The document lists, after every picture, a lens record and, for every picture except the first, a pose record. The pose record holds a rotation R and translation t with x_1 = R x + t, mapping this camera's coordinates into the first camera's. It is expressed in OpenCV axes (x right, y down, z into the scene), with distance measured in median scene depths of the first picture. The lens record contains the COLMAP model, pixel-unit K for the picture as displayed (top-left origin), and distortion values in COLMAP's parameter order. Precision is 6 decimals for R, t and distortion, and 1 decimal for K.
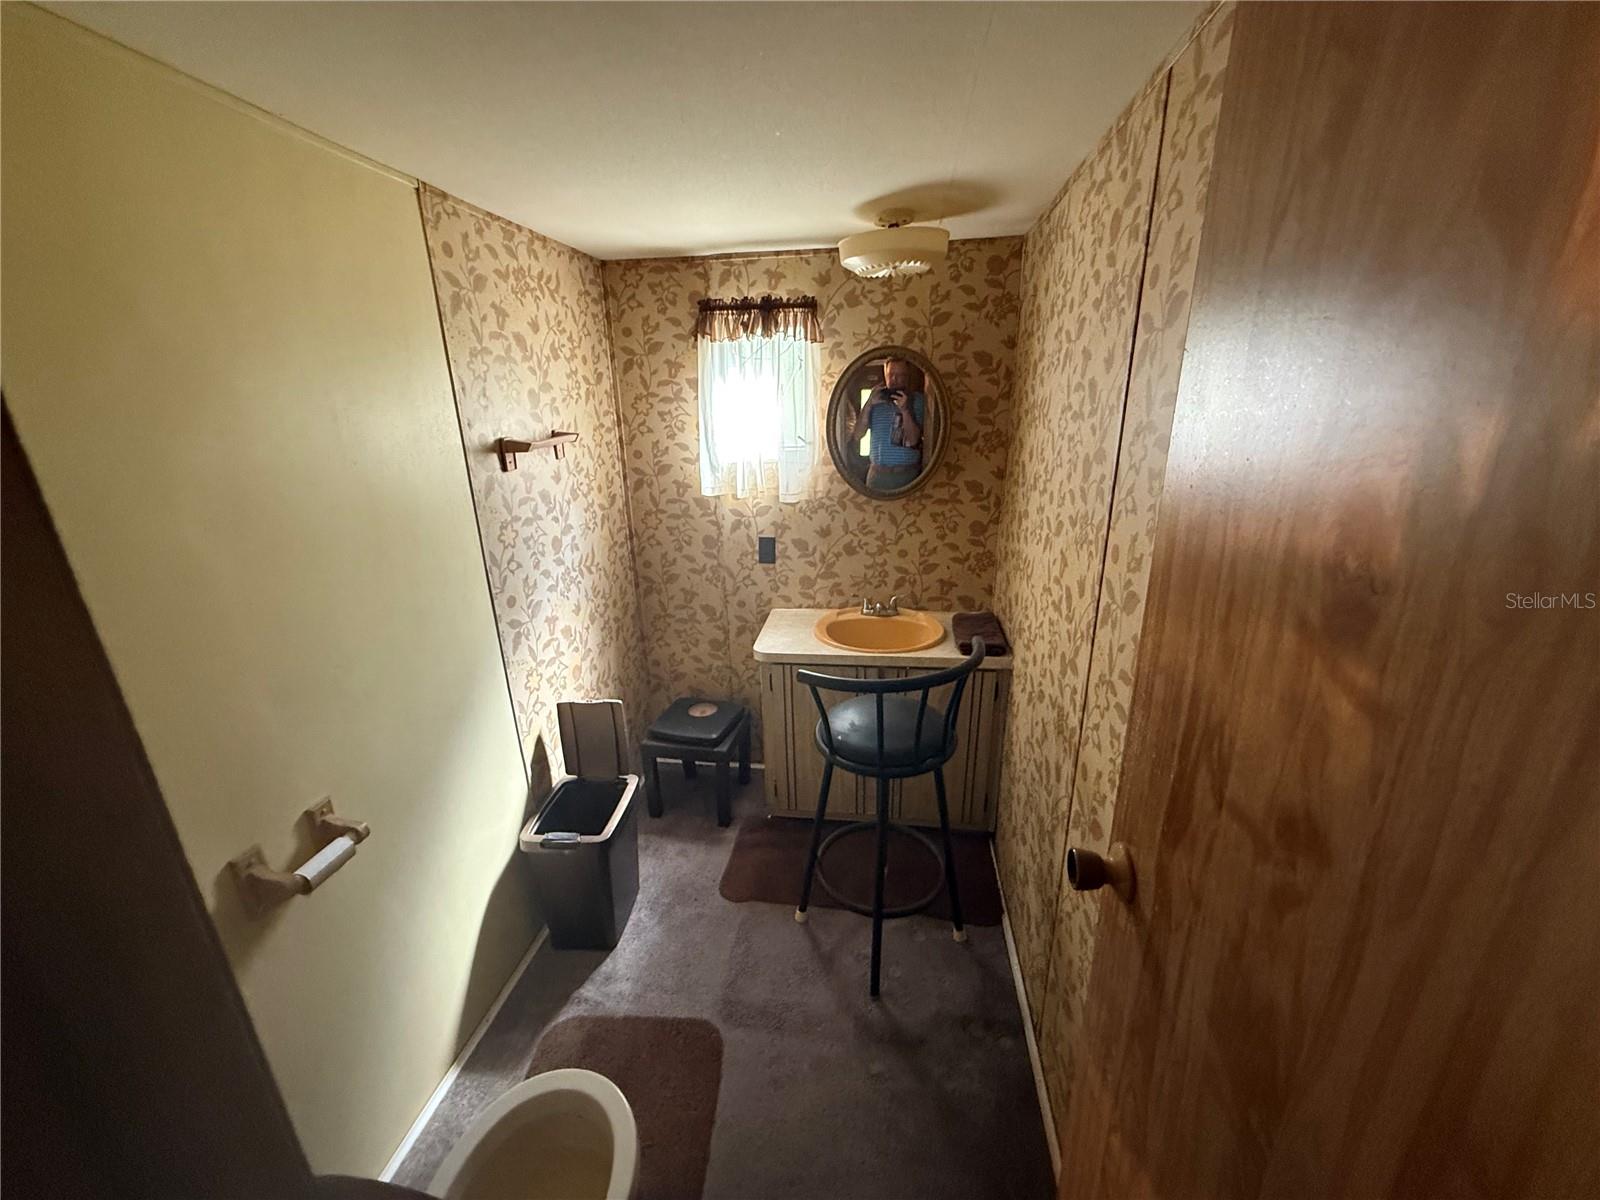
lens RADIAL K [[645.1, 0, 799.5], [0, 645.1, 597.1], [0, 0, 1]] dist [0.003699, -0.000184]
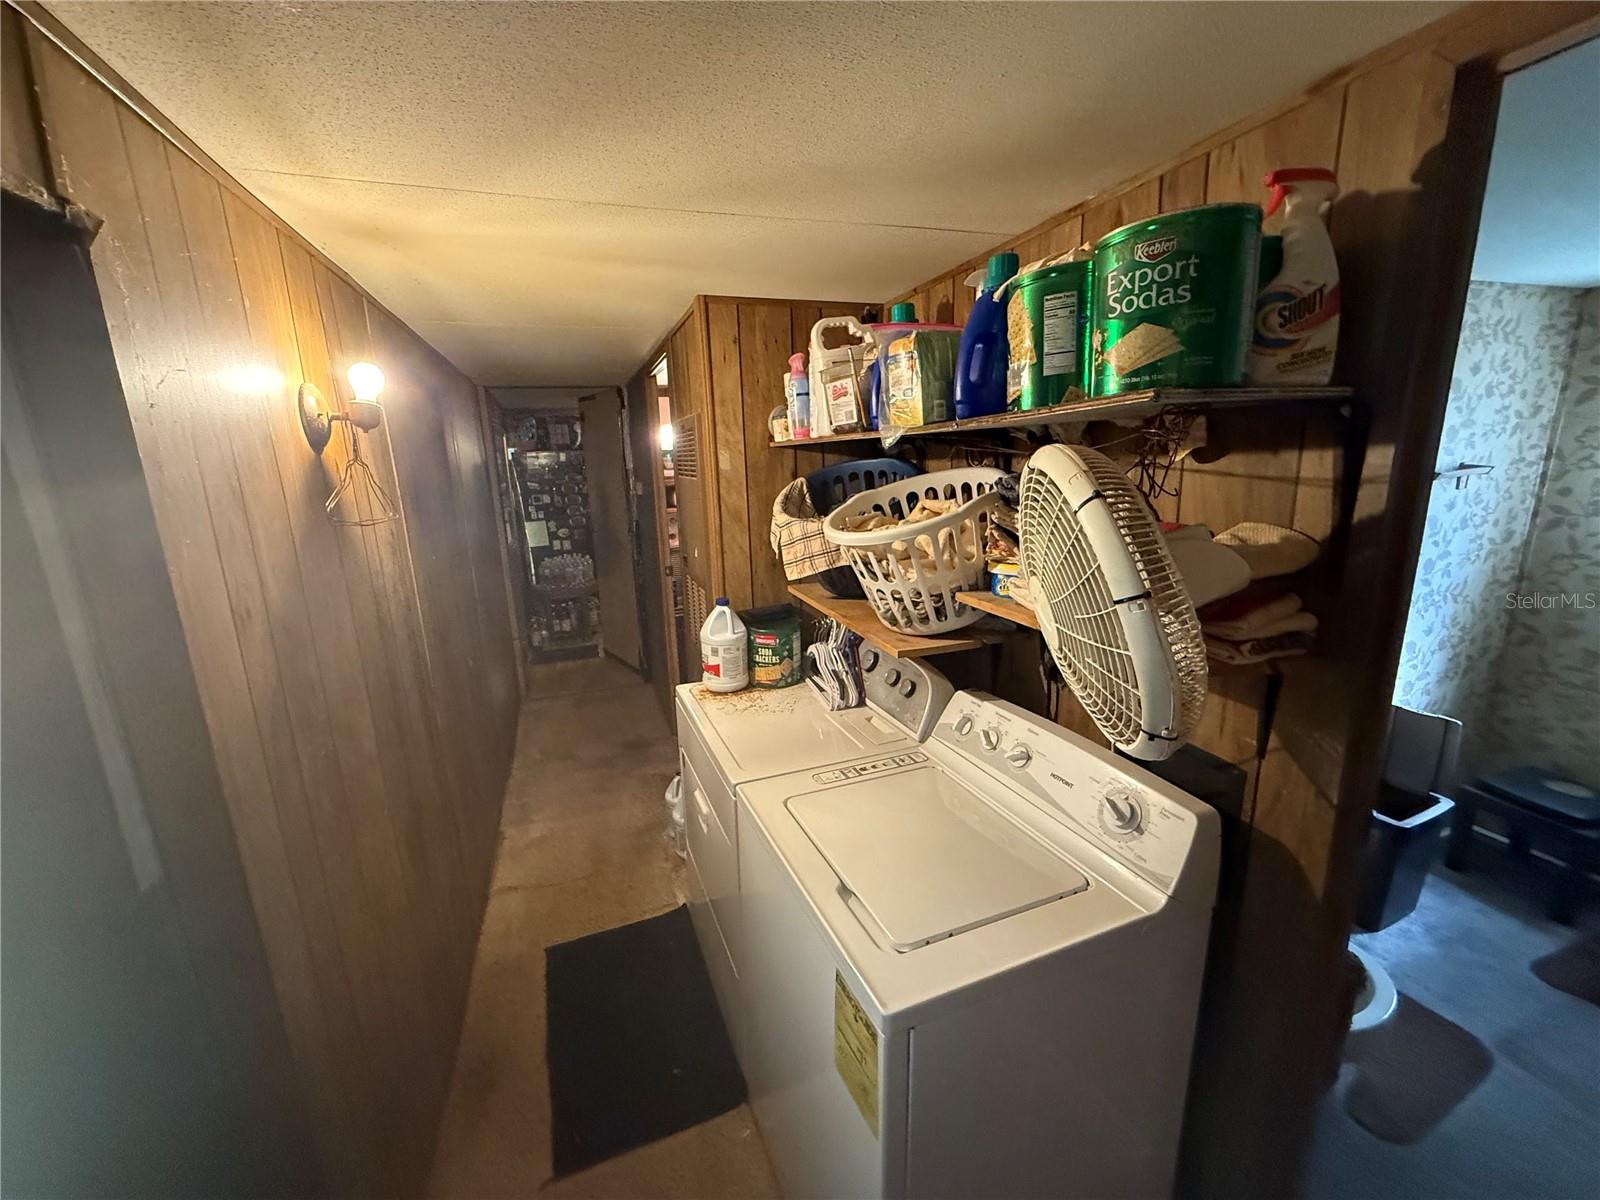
lens RADIAL K [[645.1, 0, 799.8], [0, 645.1, 600.2], [0, 0, 1]] dist [0.003699, -0.000184]
pose [[0.469424, 0.209038, -0.857872, 0.040188], [-0.244482, 0.964358, 0.101206, 0.066058], [0.848451, 0.162225, 0.503799, -0.237390]]
